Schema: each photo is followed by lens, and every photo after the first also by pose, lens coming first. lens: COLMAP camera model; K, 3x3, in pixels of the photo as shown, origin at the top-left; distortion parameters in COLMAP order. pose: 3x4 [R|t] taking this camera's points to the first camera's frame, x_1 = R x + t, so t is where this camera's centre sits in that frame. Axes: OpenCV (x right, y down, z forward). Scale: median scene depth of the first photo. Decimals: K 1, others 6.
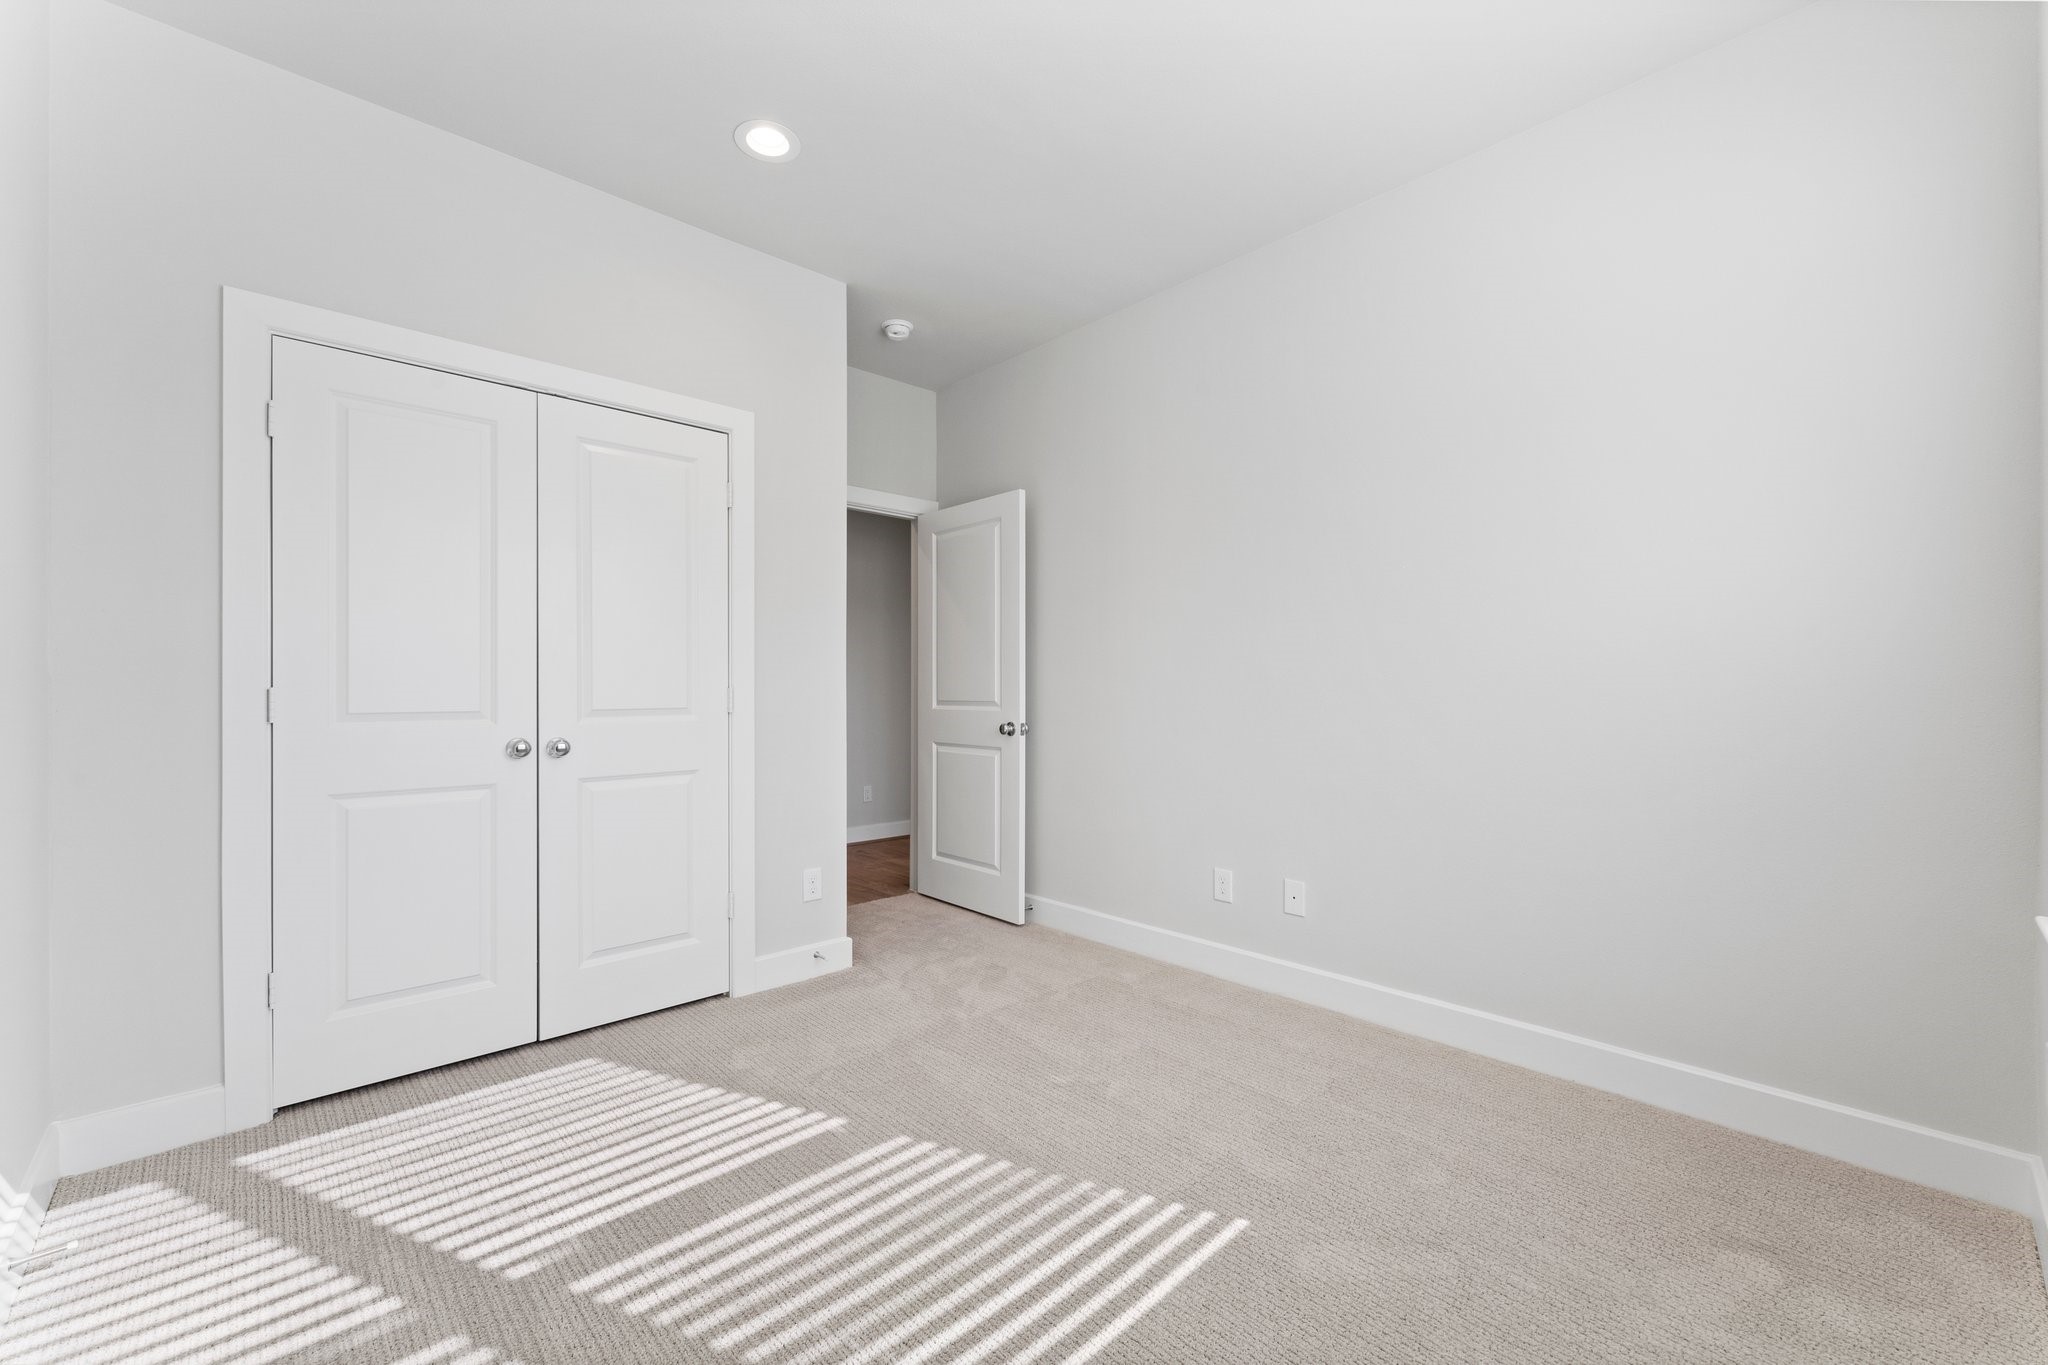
lens RADIAL K [[821.1, 0, 1019.5], [0, 821.1, 691.8], [0, 0, 1]] dist [-0.000353, -0.000380]
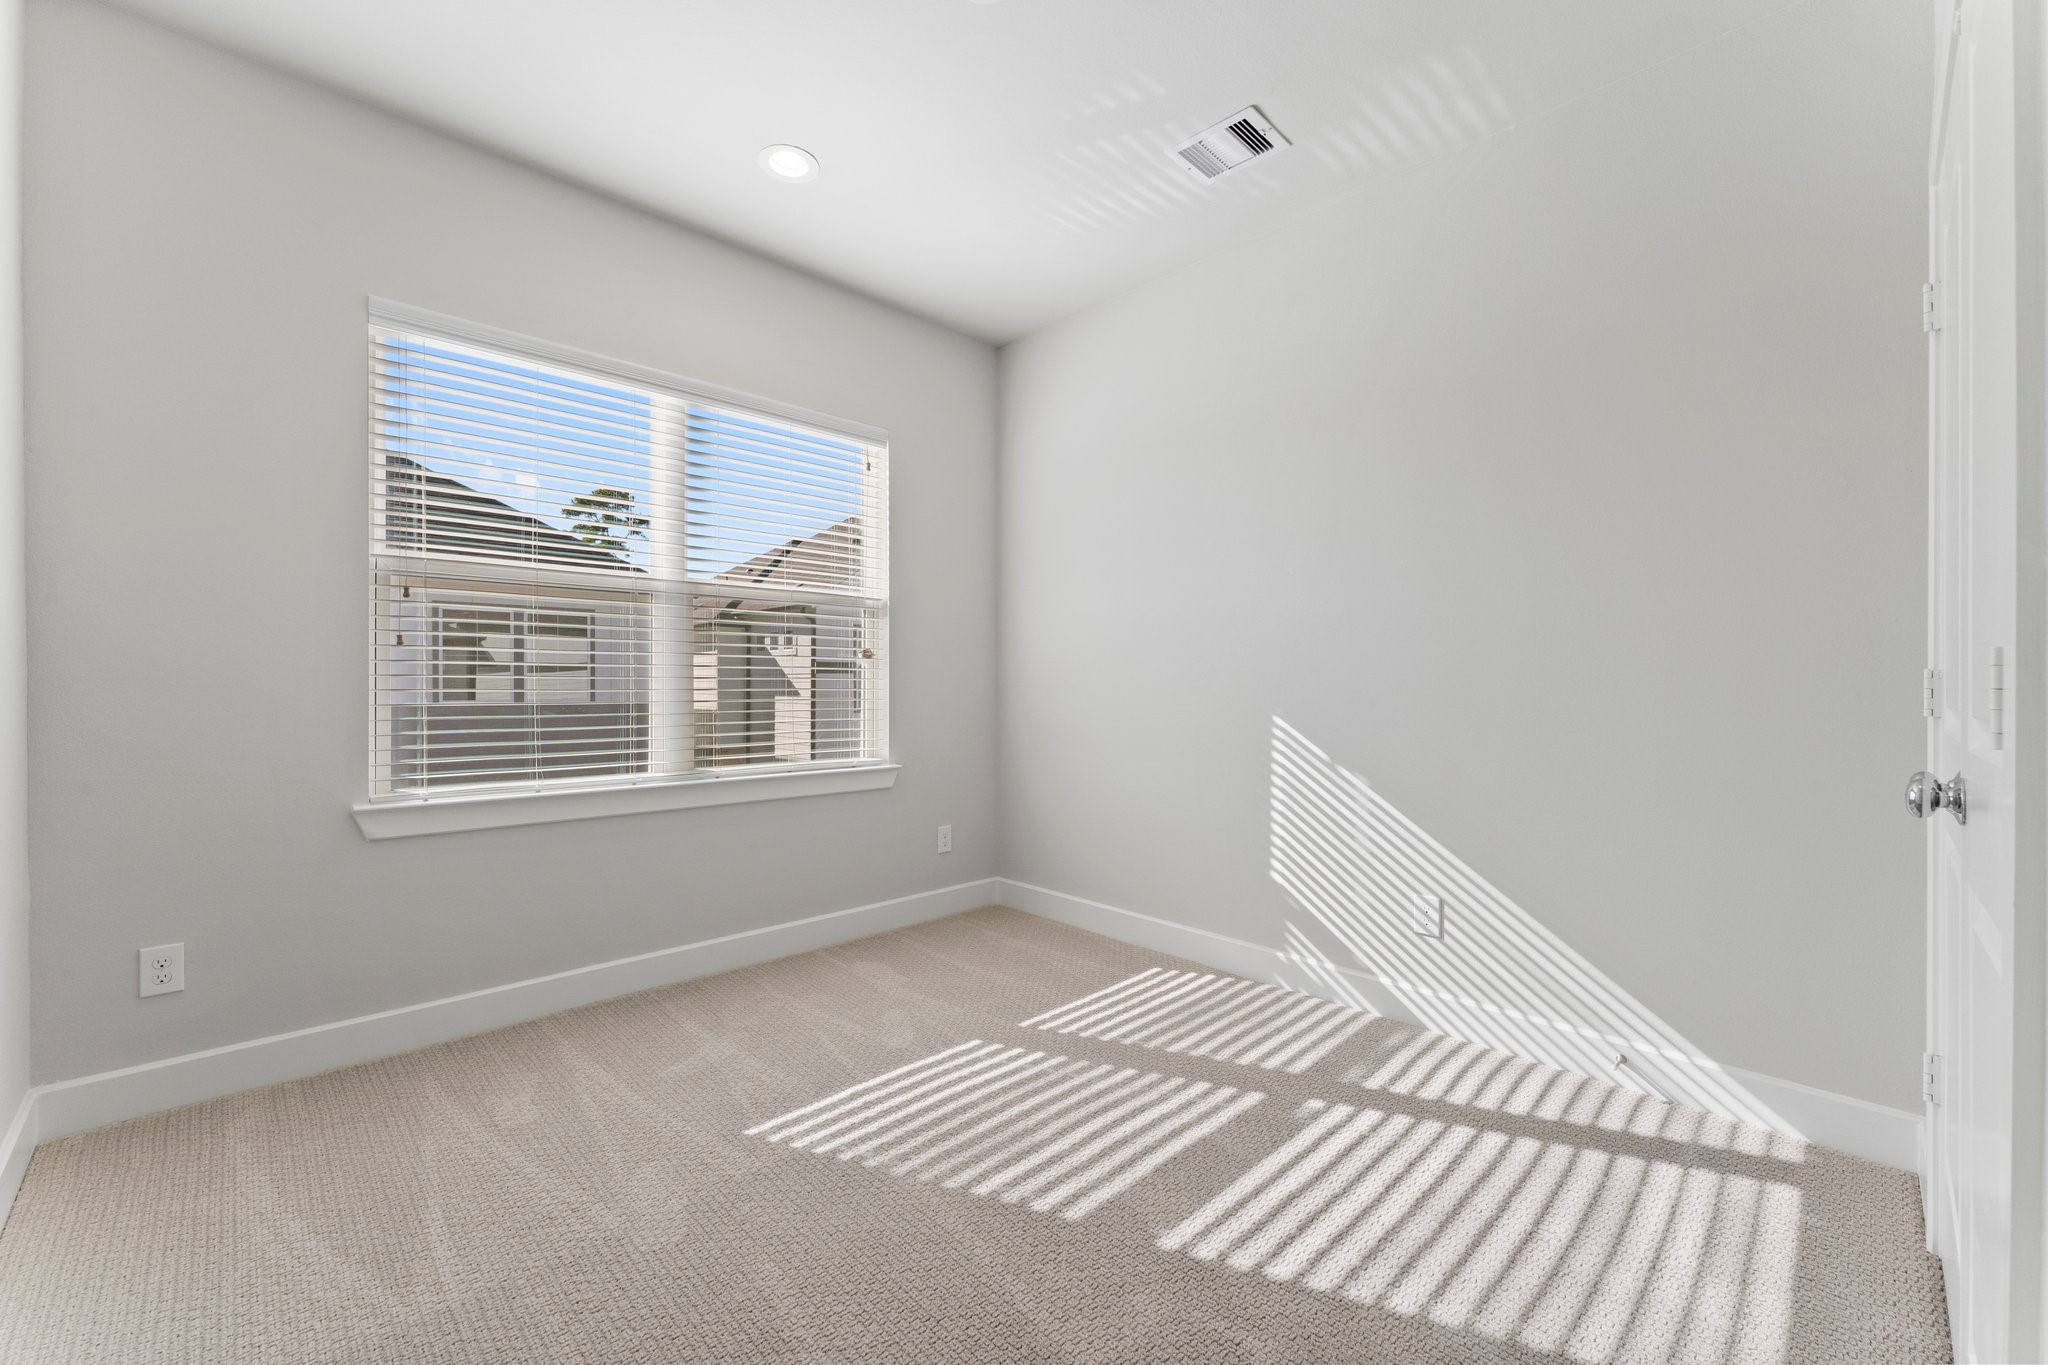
lens RADIAL K [[836.7, 0, 1024.0], [0, 836.7, 682.5], [0, 0, 1]] dist [0.001980, -0.000479]
pose [[-0.999561, -0.002552, -0.029512, -0.066489], [-0.002824, 0.999954, 0.009180, 0.001749], [0.029487, 0.009259, -0.999522, 1.797819]]
